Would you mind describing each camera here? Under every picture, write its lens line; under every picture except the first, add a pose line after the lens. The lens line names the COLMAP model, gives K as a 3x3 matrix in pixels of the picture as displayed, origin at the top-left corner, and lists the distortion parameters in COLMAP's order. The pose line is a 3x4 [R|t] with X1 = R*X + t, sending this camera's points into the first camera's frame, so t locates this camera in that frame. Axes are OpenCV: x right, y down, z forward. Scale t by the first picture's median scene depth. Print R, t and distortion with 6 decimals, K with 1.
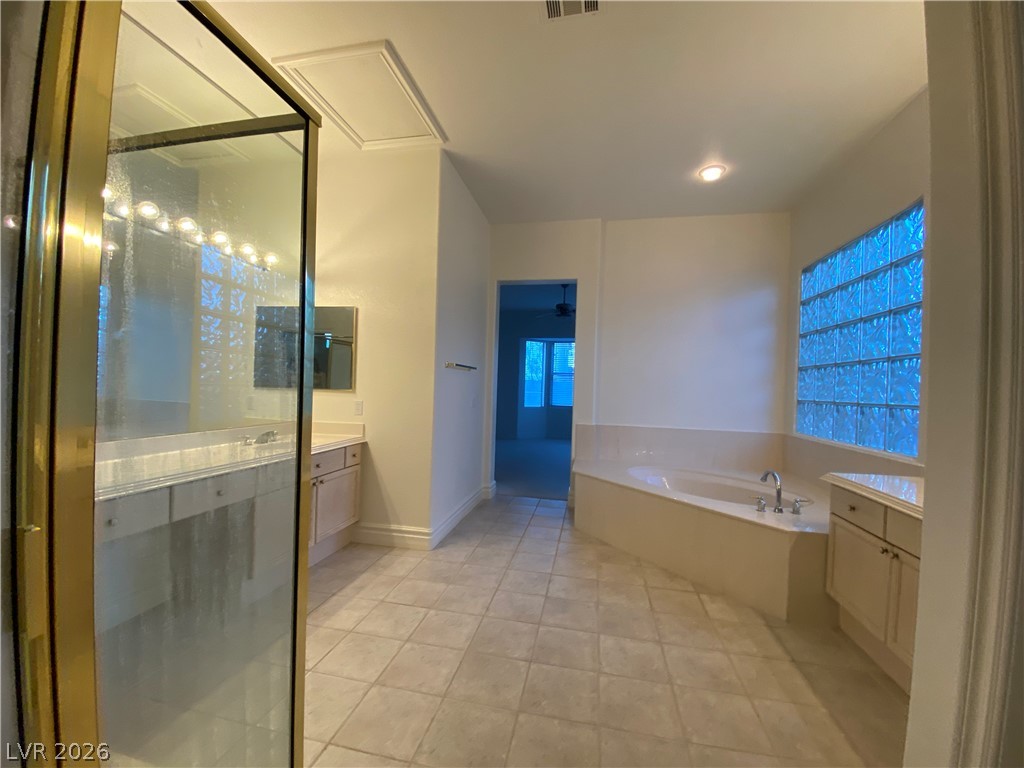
lens RADIAL K [[427.5, 0, 510.9], [0, 427.5, 386.3], [0, 0, 1]] dist [-0.002659, -0.009069]
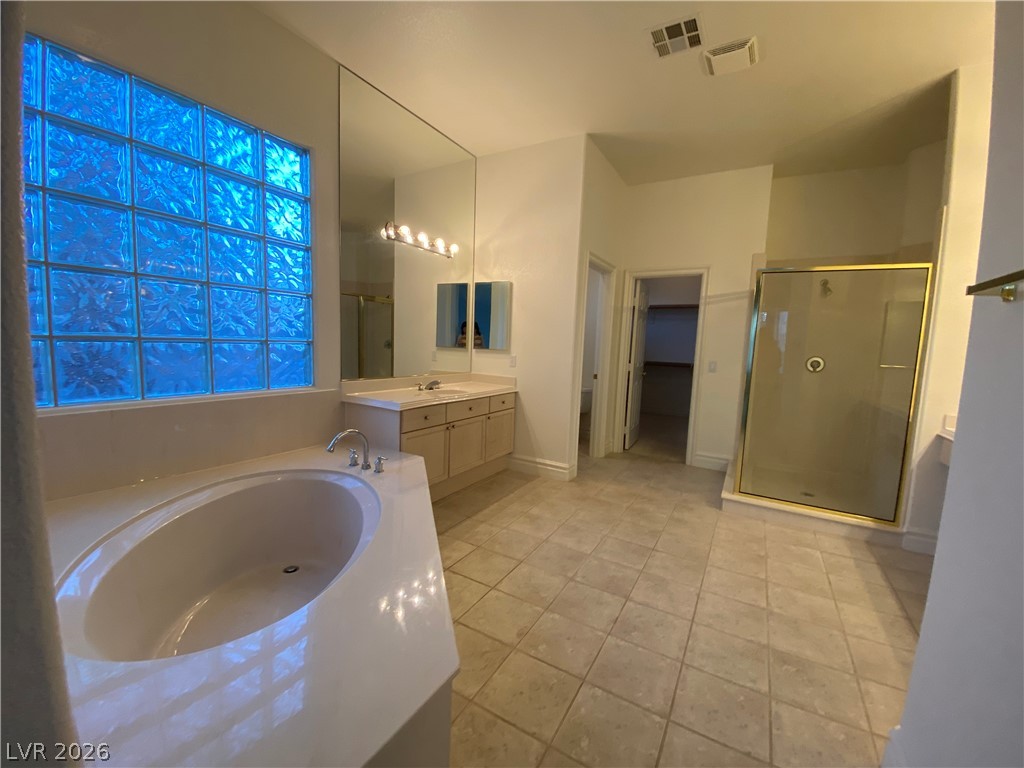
lens RADIAL K [[427.5, 0, 504.0], [0, 427.5, 388.0], [0, 0, 1]] dist [-0.002659, -0.009069]
pose [[-0.941592, -0.103033, 0.320606, 0.099599], [-0.066796, 0.990271, 0.122070, -0.003208], [-0.330064, 0.093525, -0.939314, 2.160670]]
